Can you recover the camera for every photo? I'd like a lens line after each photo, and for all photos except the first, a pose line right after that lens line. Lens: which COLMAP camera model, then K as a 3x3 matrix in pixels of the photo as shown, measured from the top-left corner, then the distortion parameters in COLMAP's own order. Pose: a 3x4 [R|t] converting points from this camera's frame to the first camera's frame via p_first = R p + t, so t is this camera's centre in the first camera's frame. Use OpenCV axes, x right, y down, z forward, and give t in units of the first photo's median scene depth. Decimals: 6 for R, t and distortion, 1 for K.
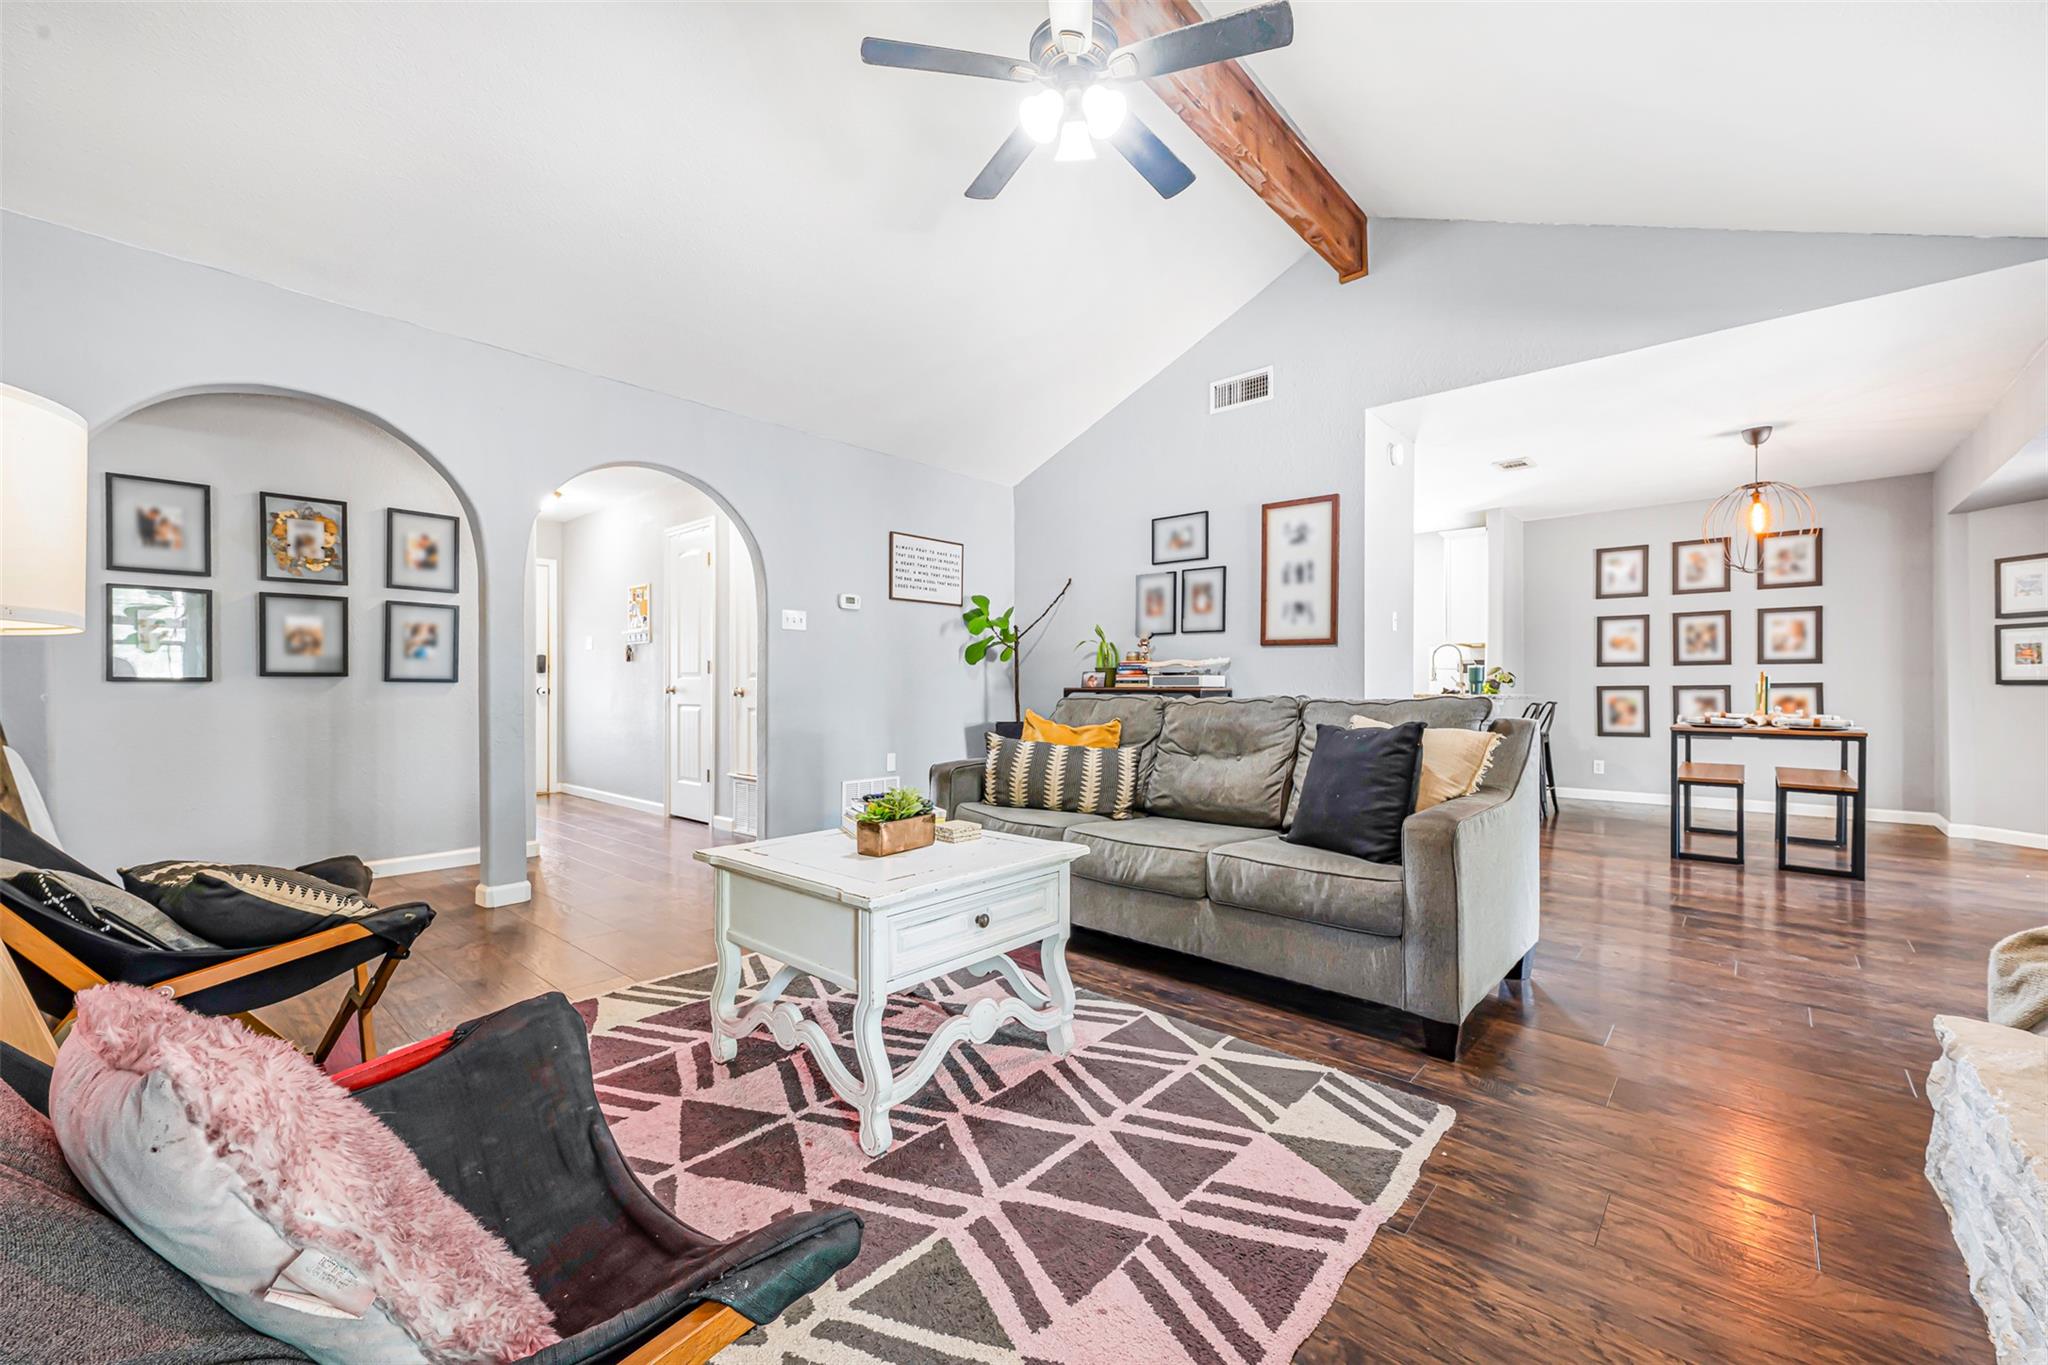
lens RADIAL K [[825.5, 0, 1030.5], [0, 825.5, 686.1], [0, 0, 1]] dist [0.002116, 0.000118]
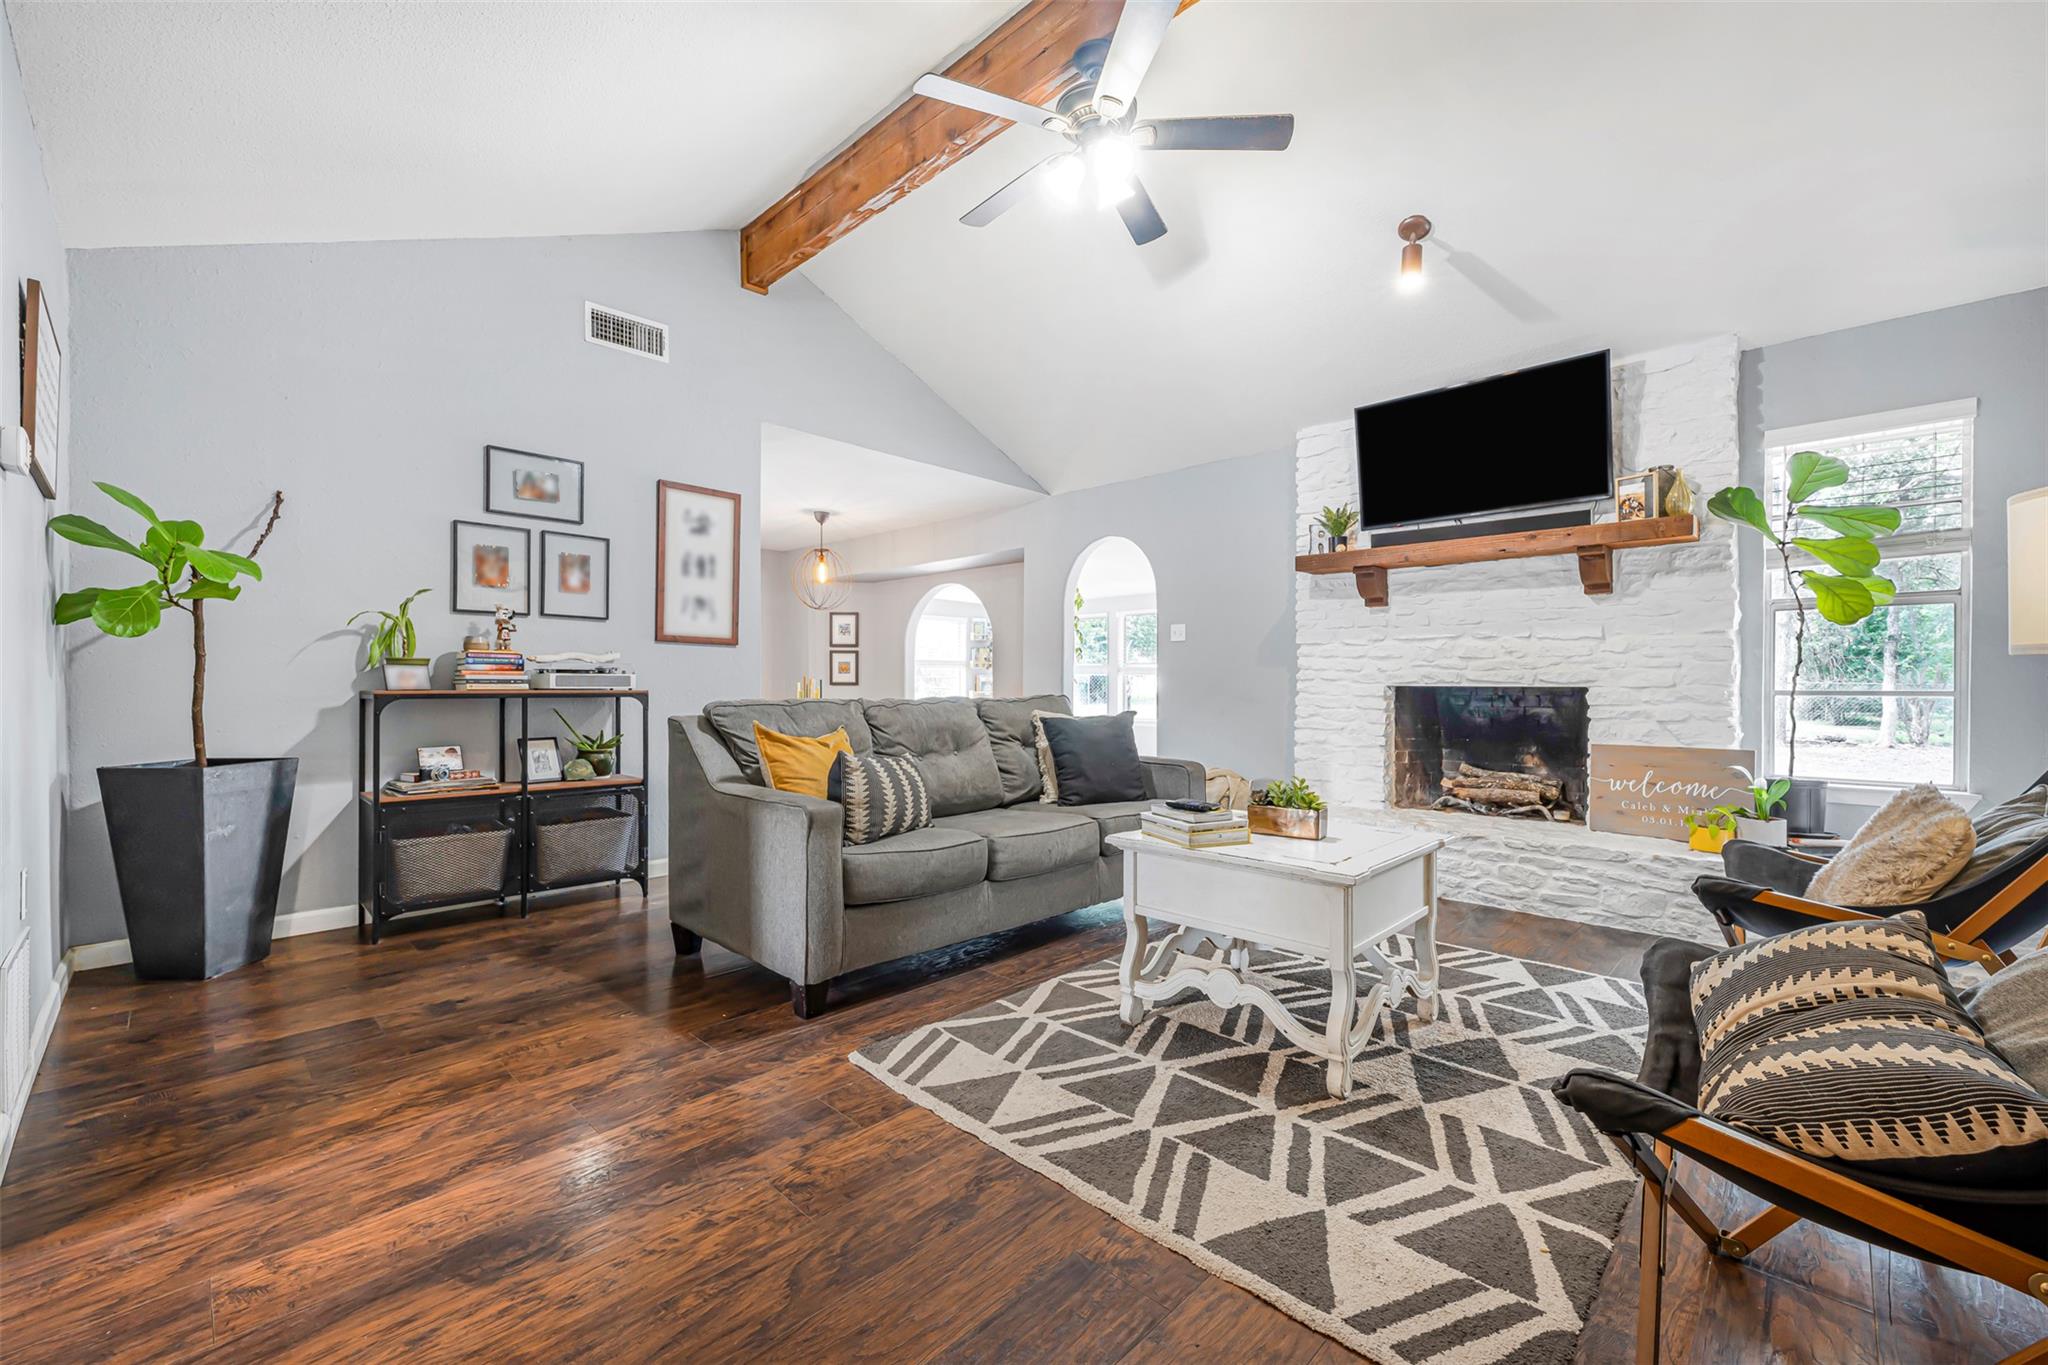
lens RADIAL K [[825.5, 0, 1031.1], [0, 825.5, 682.1], [0, 0, 1]] dist [0.002116, 0.000118]
pose [[0.033851, 0.003129, 0.999422, -0.599755], [-0.001625, 0.999994, -0.003075, -0.003919], [-0.999426, -0.001520, 0.033856, 0.600415]]
